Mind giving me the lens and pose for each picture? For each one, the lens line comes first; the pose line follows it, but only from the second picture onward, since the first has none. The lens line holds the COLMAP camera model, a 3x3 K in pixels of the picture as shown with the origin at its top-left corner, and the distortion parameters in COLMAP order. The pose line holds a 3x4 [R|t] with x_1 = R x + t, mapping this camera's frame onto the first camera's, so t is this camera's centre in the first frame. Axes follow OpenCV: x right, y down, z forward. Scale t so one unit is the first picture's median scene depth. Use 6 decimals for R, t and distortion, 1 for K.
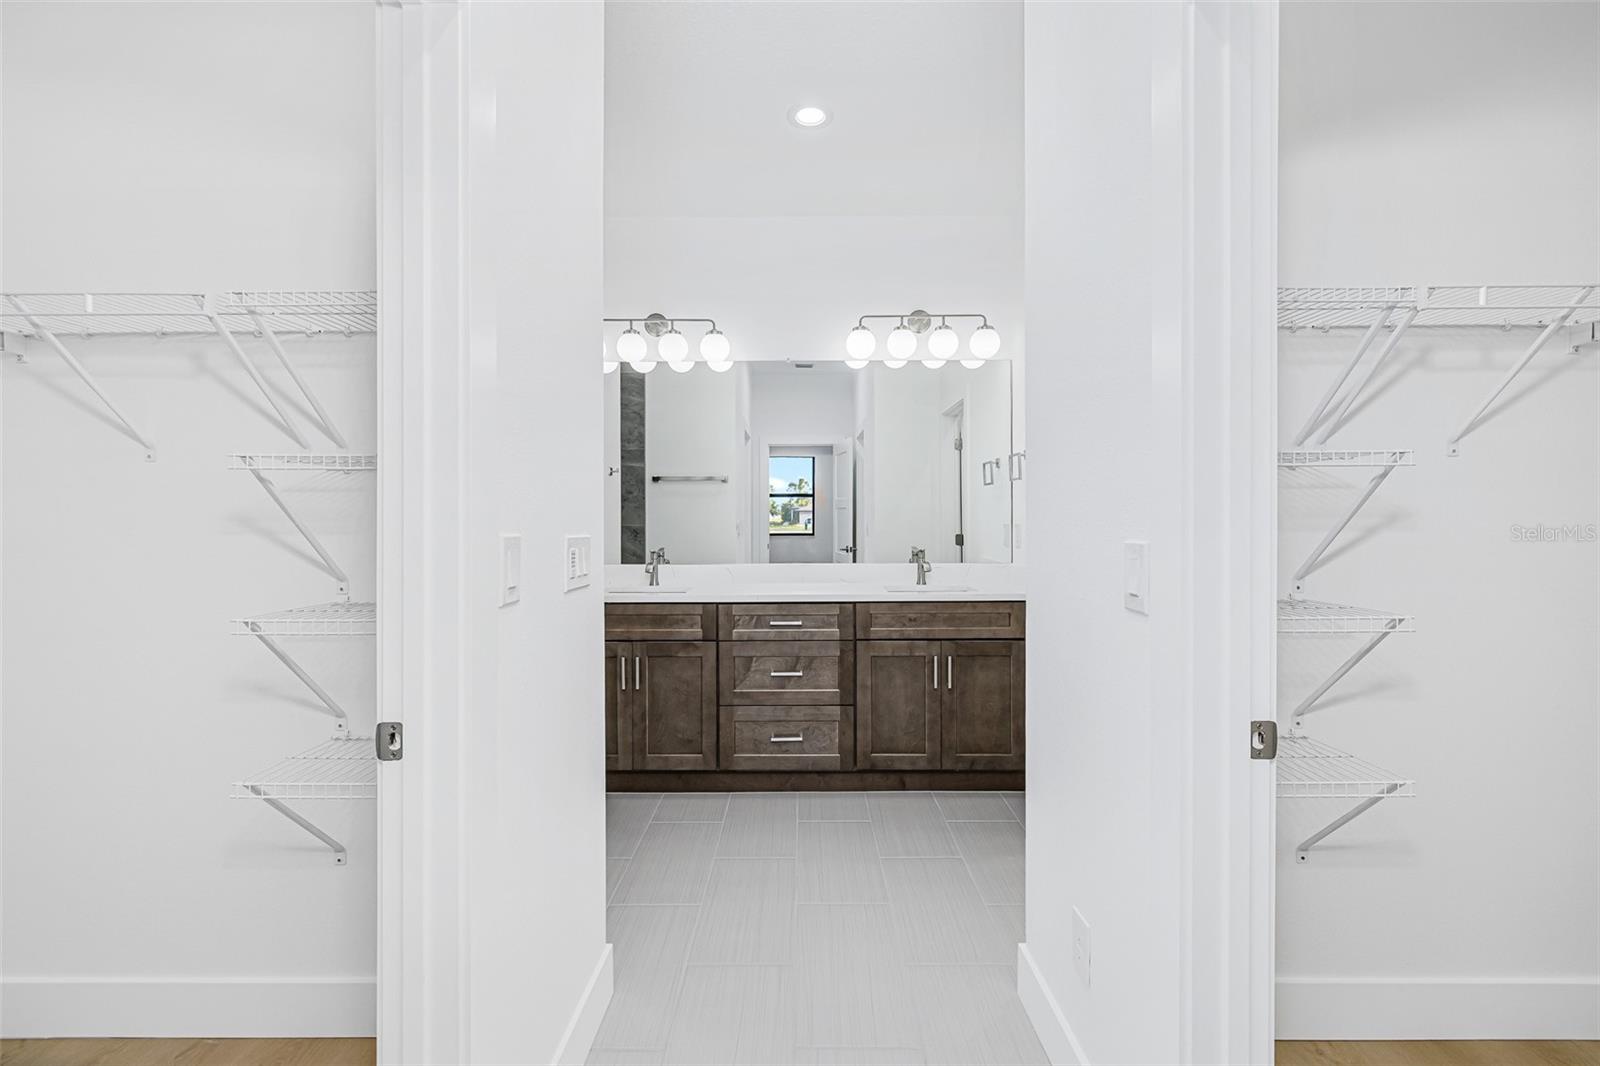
lens RADIAL K [[689.7, 0, 800.0], [0, 689.7, 533.0], [0, 0, 1]] dist [-0.001833, -0.000203]
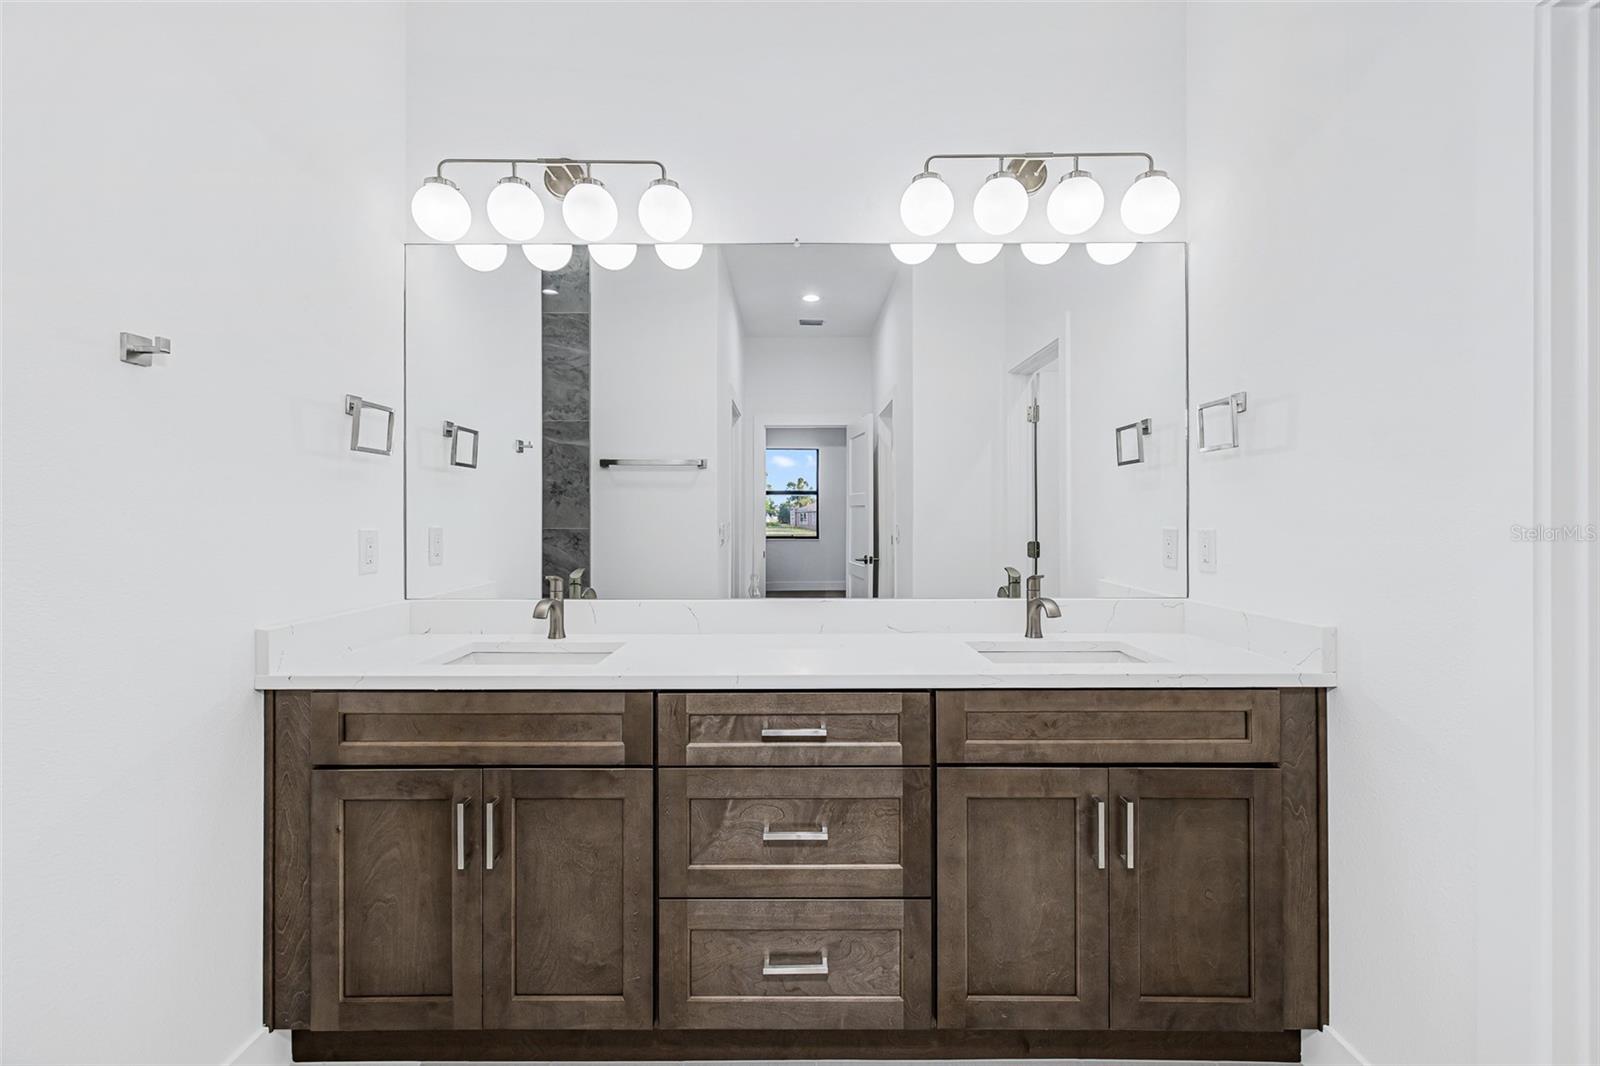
lens RADIAL K [[693.7, 0, 796.3], [0, 693.7, 525.9], [0, 0, 1]] dist [0.000261, -0.000020]
pose [[0.999996, 0.001758, -0.002278, -0.017988], [-0.001785, 0.999929, -0.011748, -0.010308], [0.002258, 0.011752, 0.999928, 0.500515]]
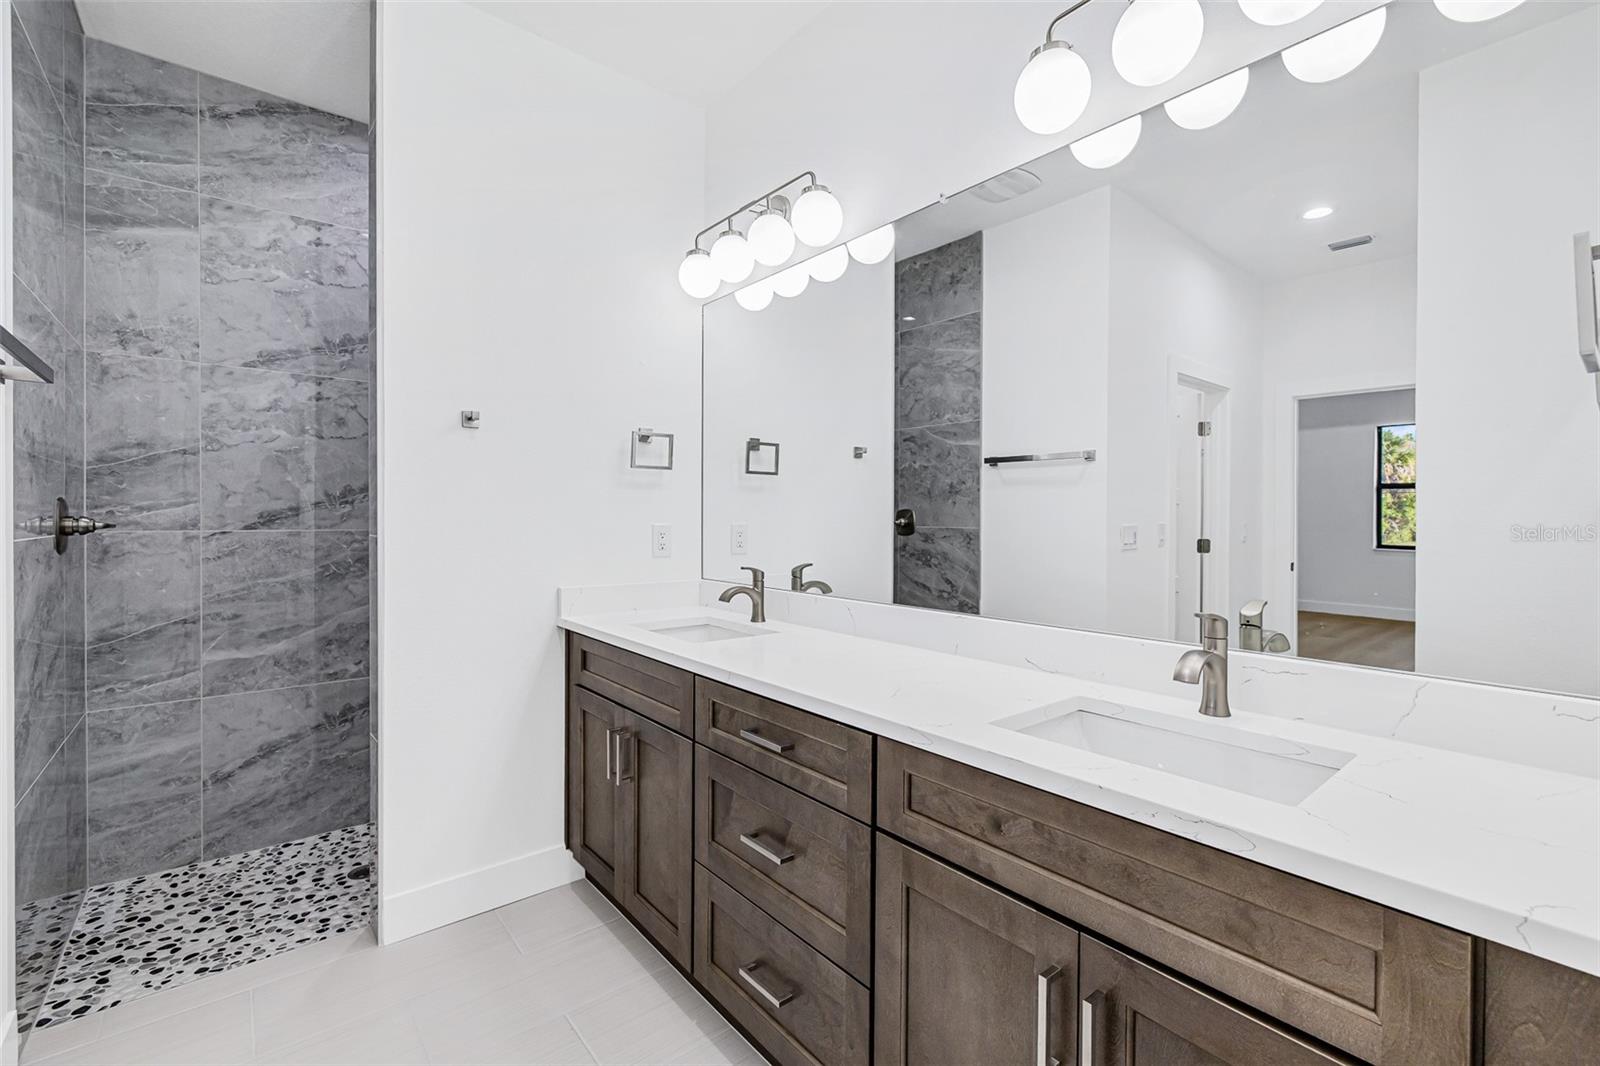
lens RADIAL K [[689.7, 0, 800.0], [0, 689.7, 533.0], [0, 0, 1]] dist [-0.001833, -0.000203]
pose [[0.637480, 0.023773, -0.770100, 0.352672], [-0.023877, 0.999653, 0.011094, -0.016901], [0.770097, 0.011315, 0.637827, 0.712588]]
